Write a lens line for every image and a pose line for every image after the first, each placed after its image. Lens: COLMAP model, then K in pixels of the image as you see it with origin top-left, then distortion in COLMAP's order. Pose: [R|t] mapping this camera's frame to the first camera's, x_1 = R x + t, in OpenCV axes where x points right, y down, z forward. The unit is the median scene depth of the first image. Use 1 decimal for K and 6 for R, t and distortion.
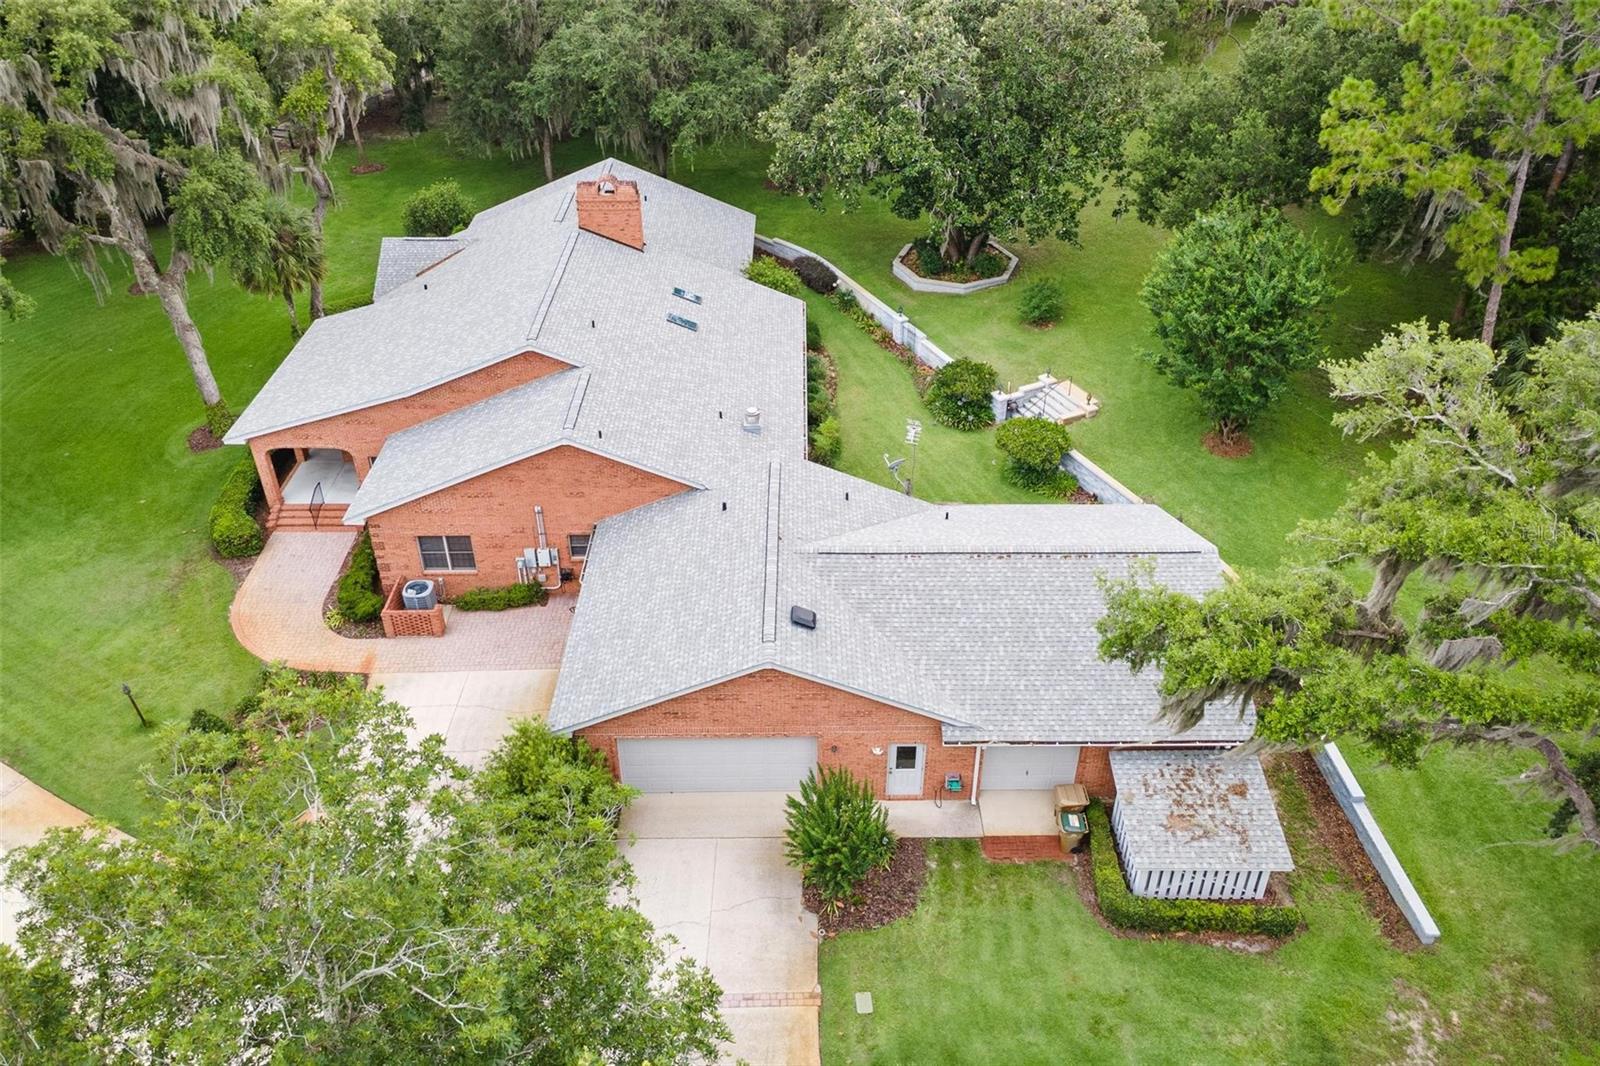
lens RADIAL K [[1158.4, 0, 797.4], [0, 1158.4, 504.0], [0, 0, 1]] dist [0.013891, 0.048363]
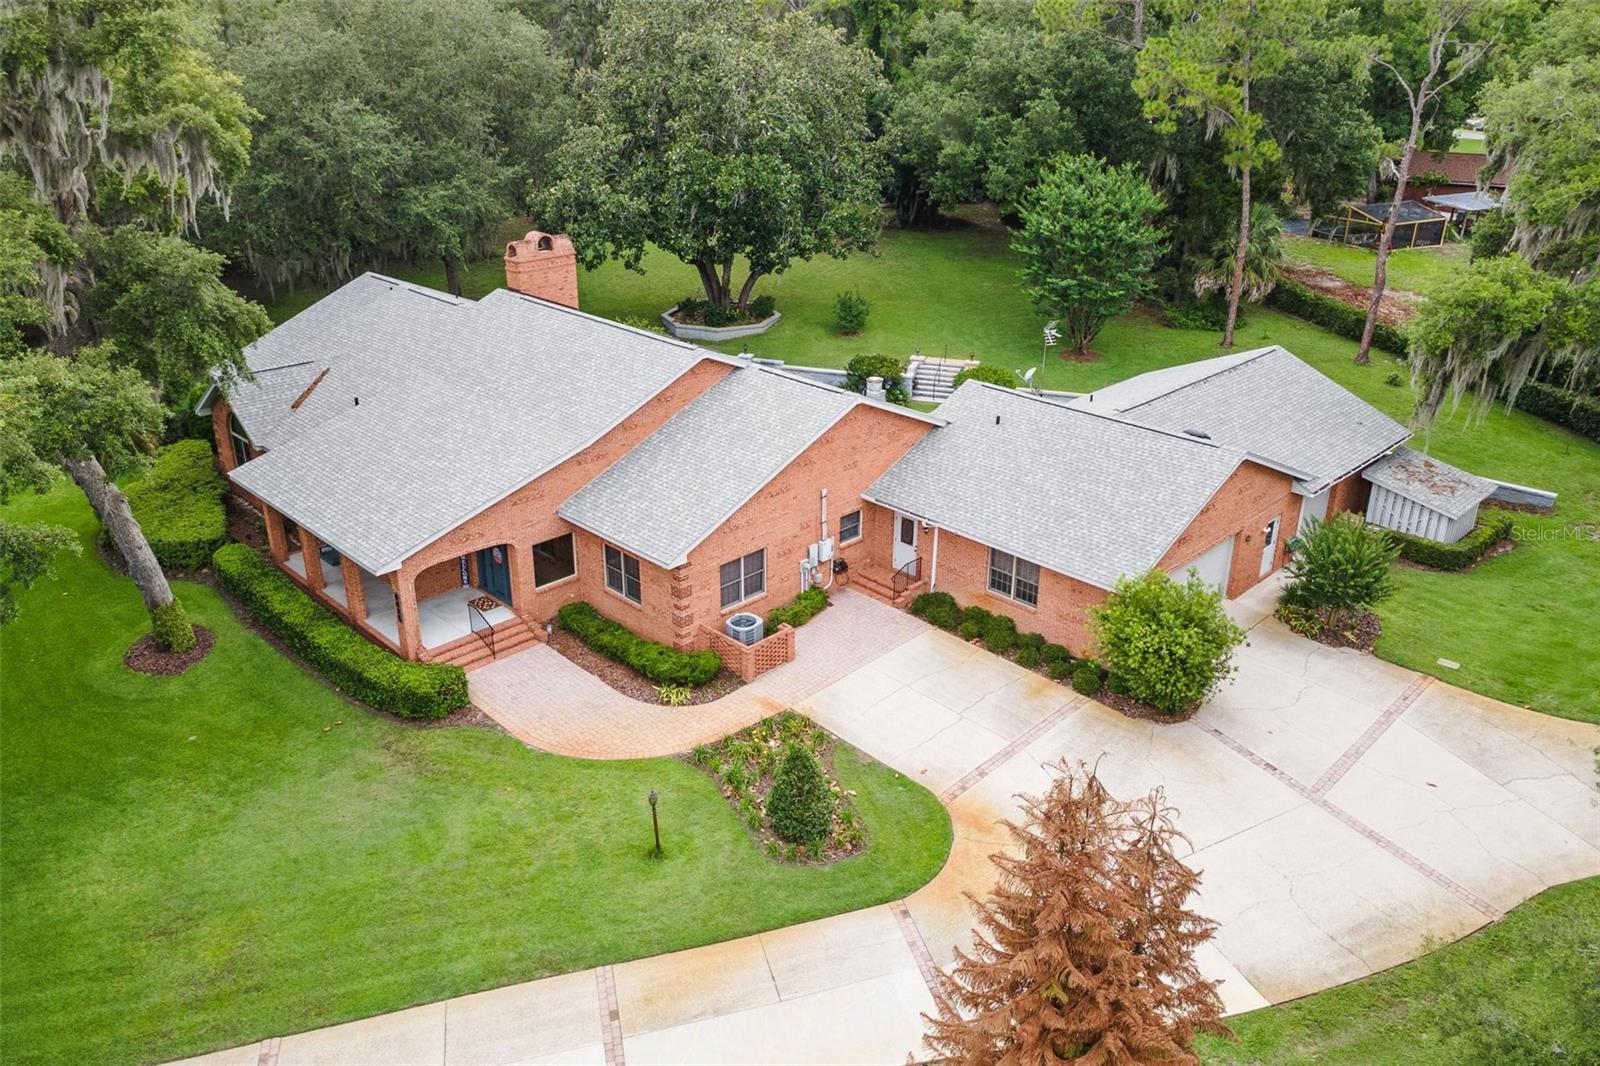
lens RADIAL K [[1149.1, 0, 800.0], [0, 1149.1, 533.0], [0, 0, 1]] dist [0.030600, 0.000342]
pose [[0.717866, -0.282081, 0.636474, -0.980964], [0.389514, 0.920486, -0.031370, 0.065343], [-0.577016, 0.270435, 0.770660, 0.355441]]
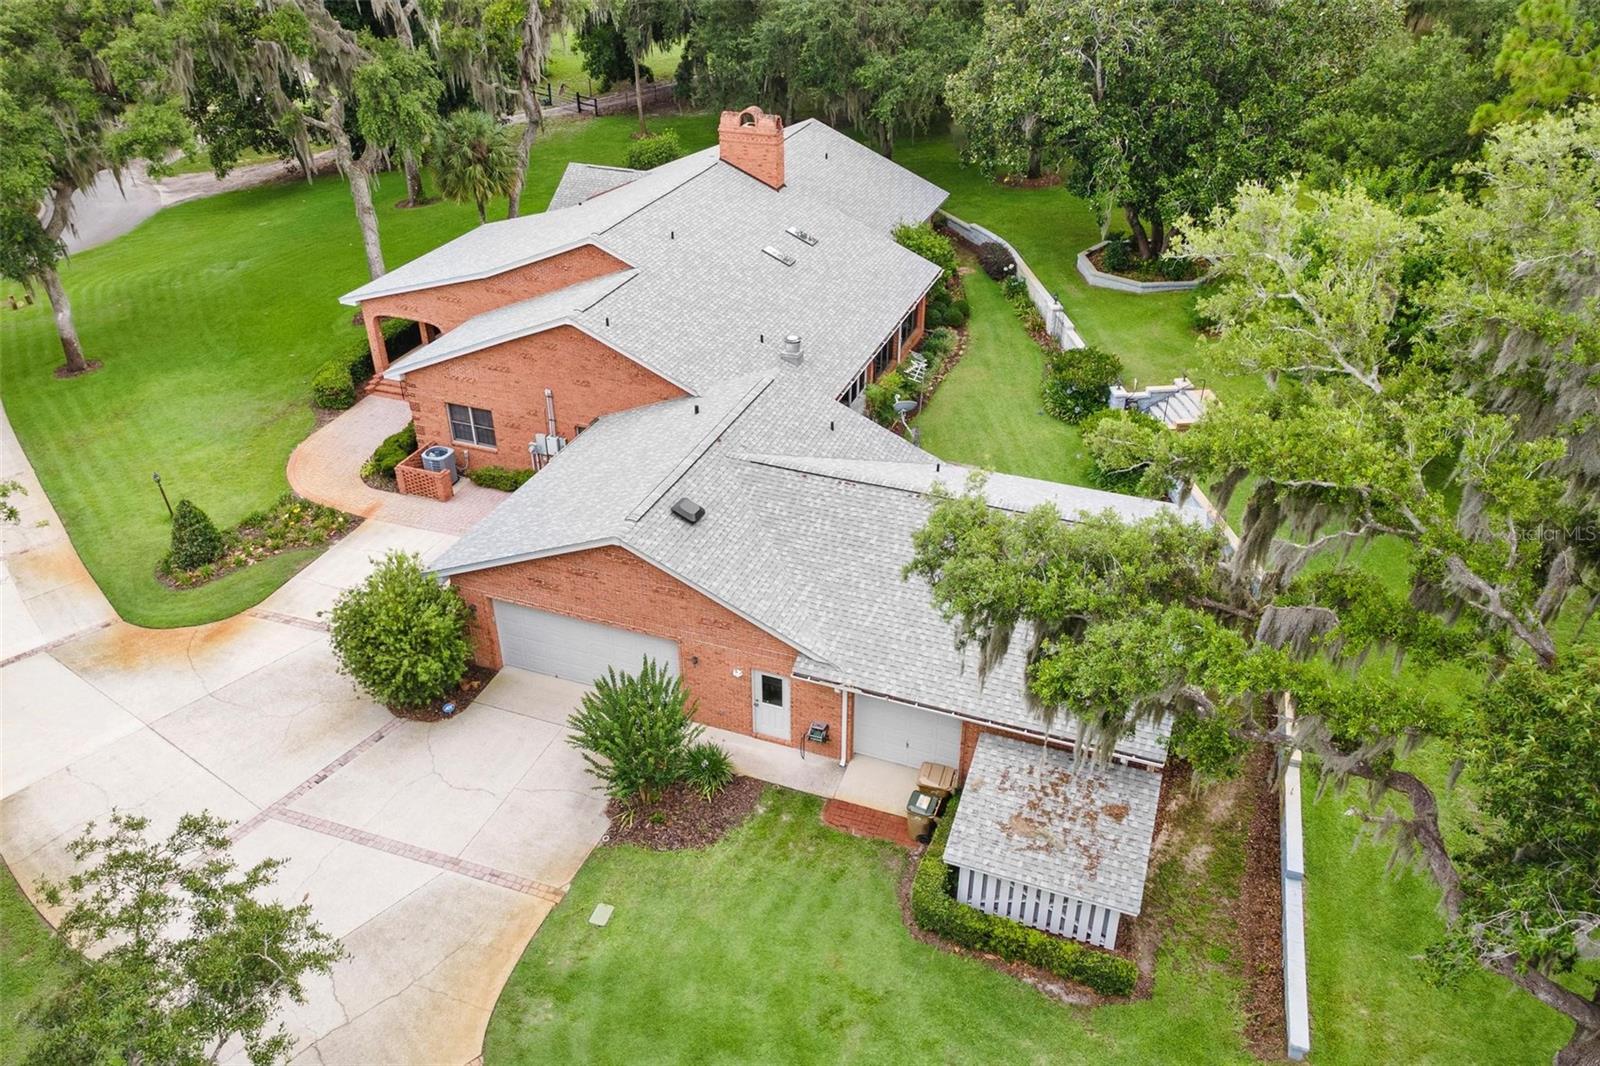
lens RADIAL K [[1149.1, 0, 800.0], [0, 1149.1, 533.0], [0, 0, 1]] dist [0.030600, 0.000342]
pose [[0.935111, 0.192480, -0.297521, 0.344576], [-0.202167, 0.979349, -0.001826, 0.094126], [0.291026, 0.061856, 0.954714, 0.149440]]
